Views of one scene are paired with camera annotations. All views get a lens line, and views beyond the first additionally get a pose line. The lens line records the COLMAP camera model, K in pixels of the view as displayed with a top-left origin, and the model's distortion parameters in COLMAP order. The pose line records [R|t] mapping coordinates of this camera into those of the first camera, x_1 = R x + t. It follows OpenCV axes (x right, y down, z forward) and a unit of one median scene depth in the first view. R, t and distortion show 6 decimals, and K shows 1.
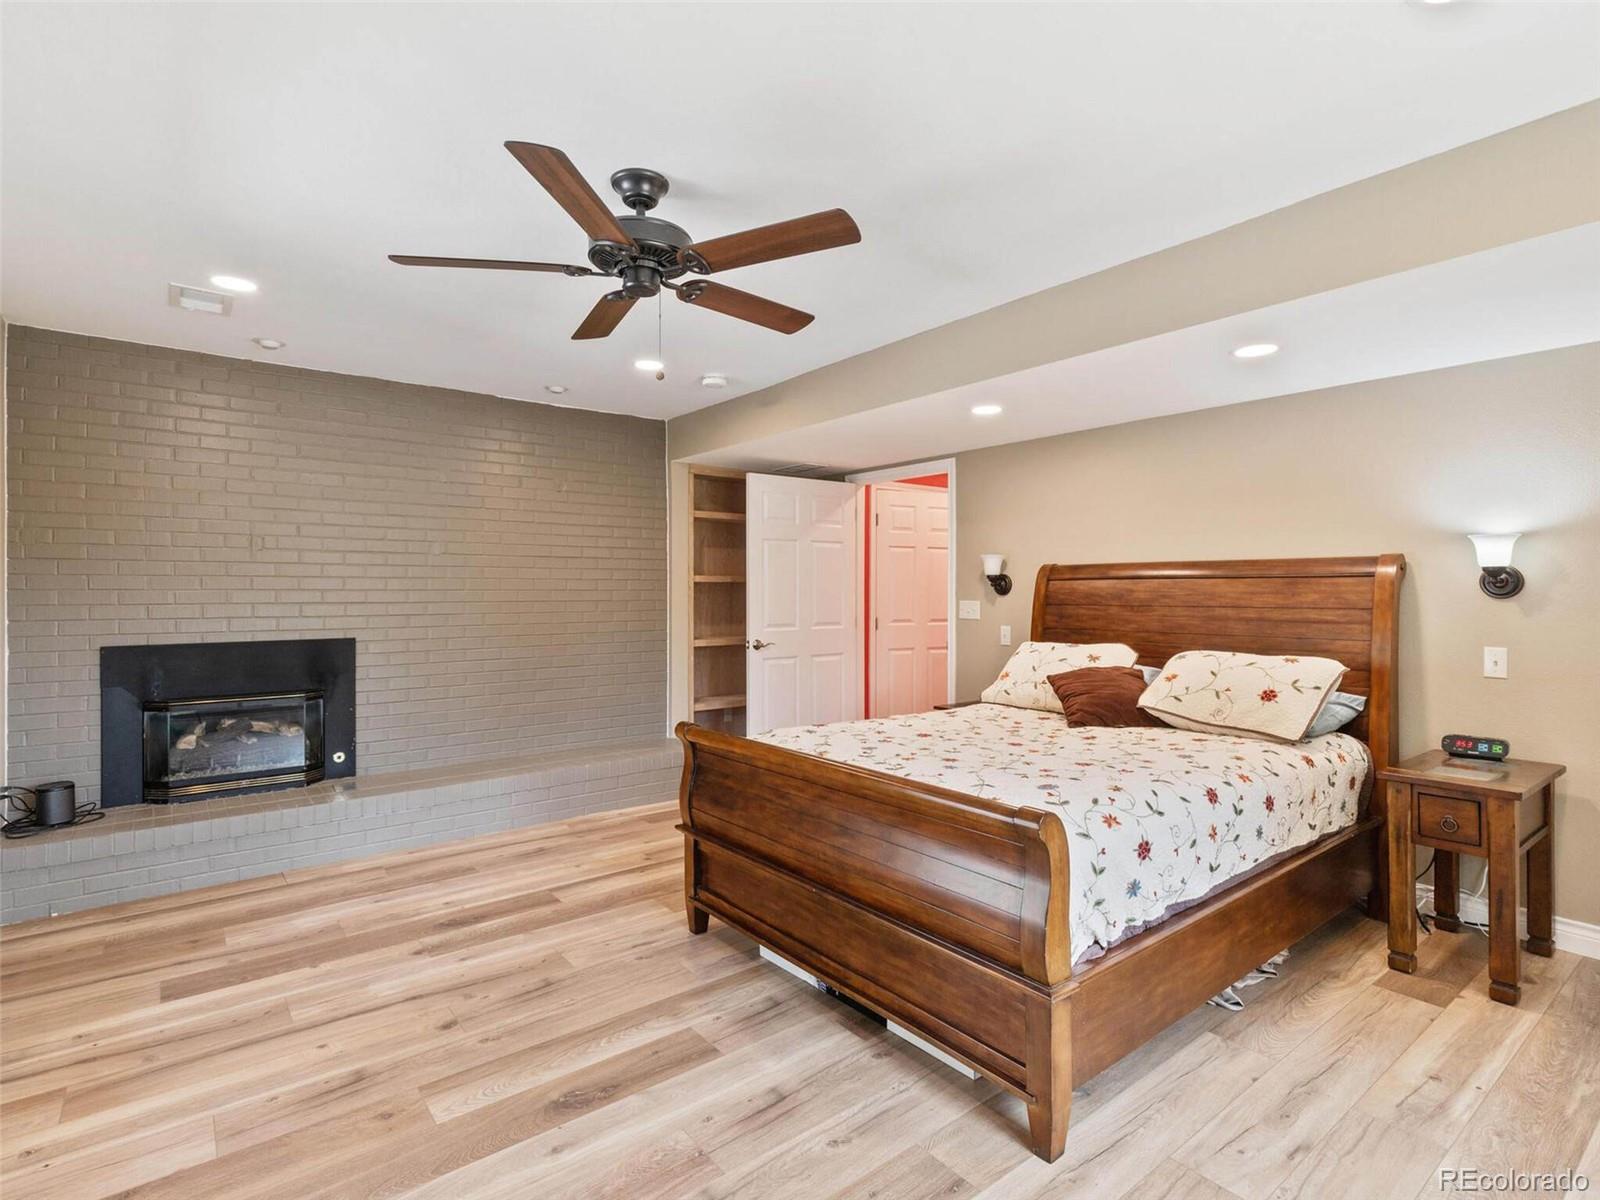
lens RADIAL K [[814.8, 0, 800.2], [0, 814.8, 592.2], [0, 0, 1]] dist [0.004906, -0.000567]
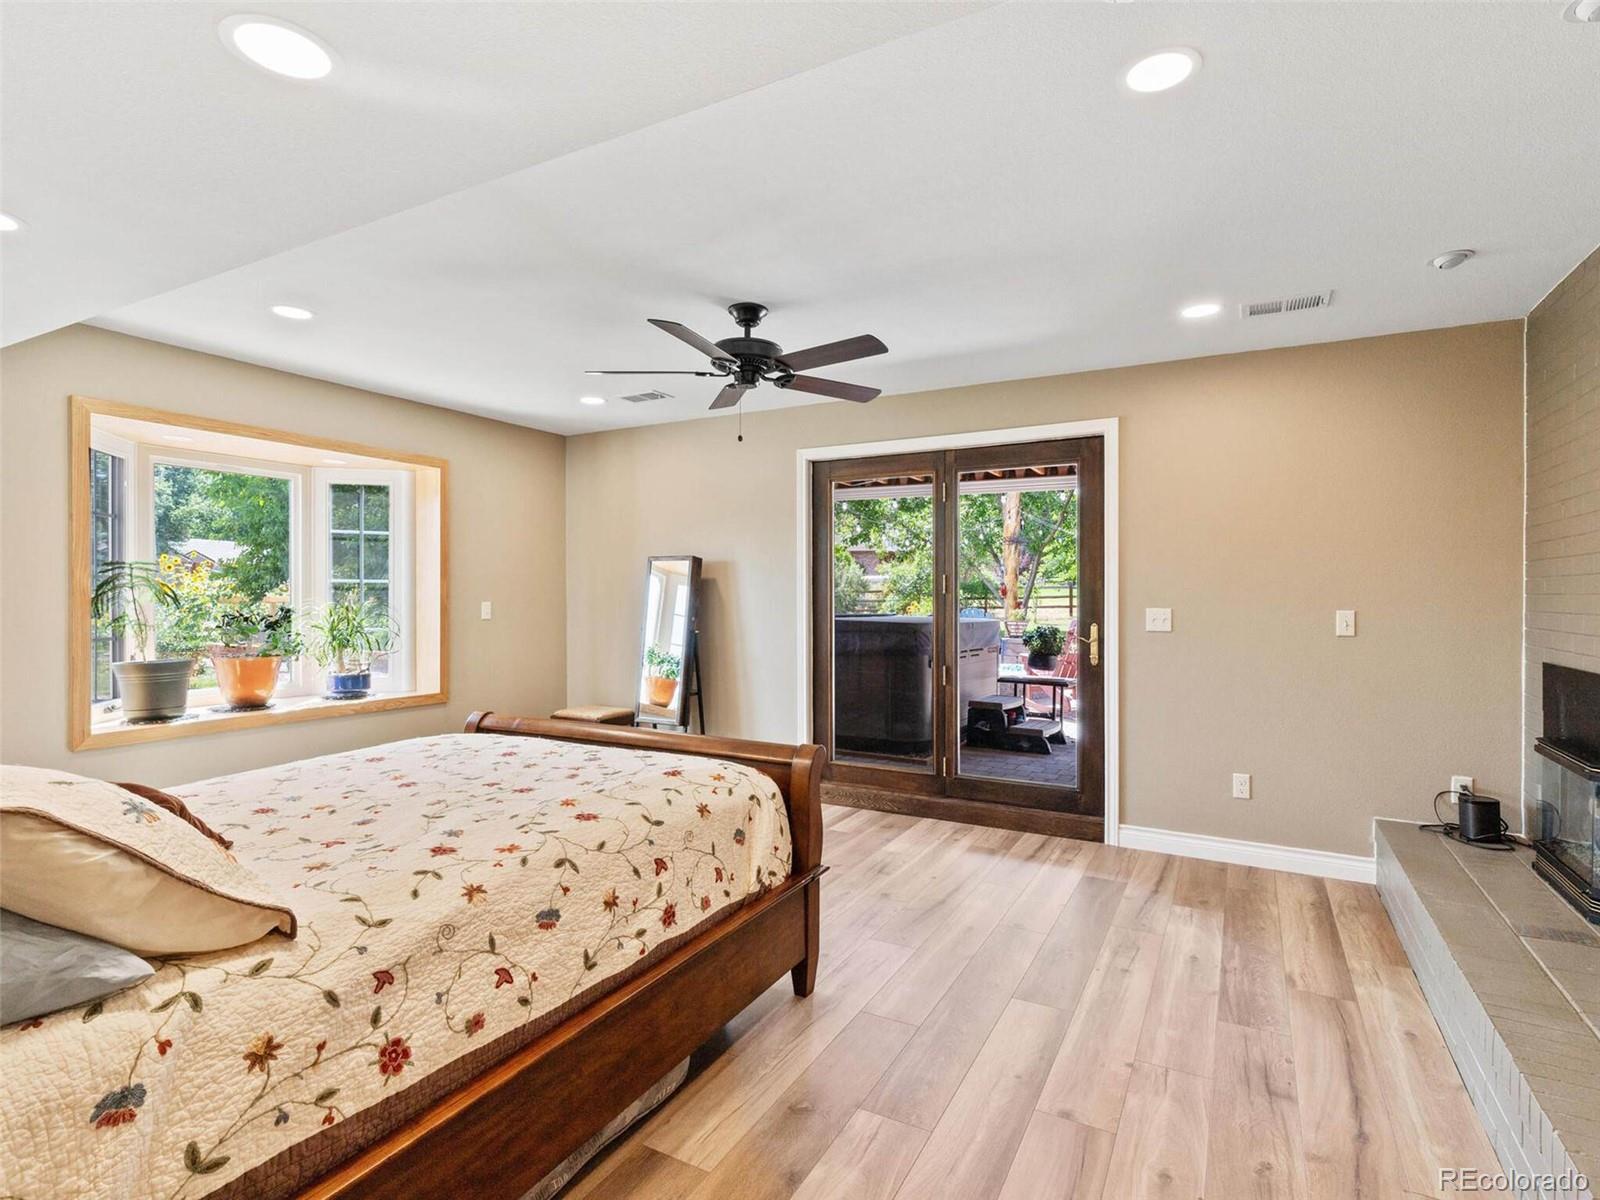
lens RADIAL K [[814.8, 0, 799.6], [0, 814.8, 598.0], [0, 0, 1]] dist [0.004906, -0.000567]
pose [[-0.919457, 0.001693, -0.393186, 0.203819], [-0.001635, 0.999966, 0.008128, -0.003699], [0.393186, 0.008116, -0.919423, 1.686415]]
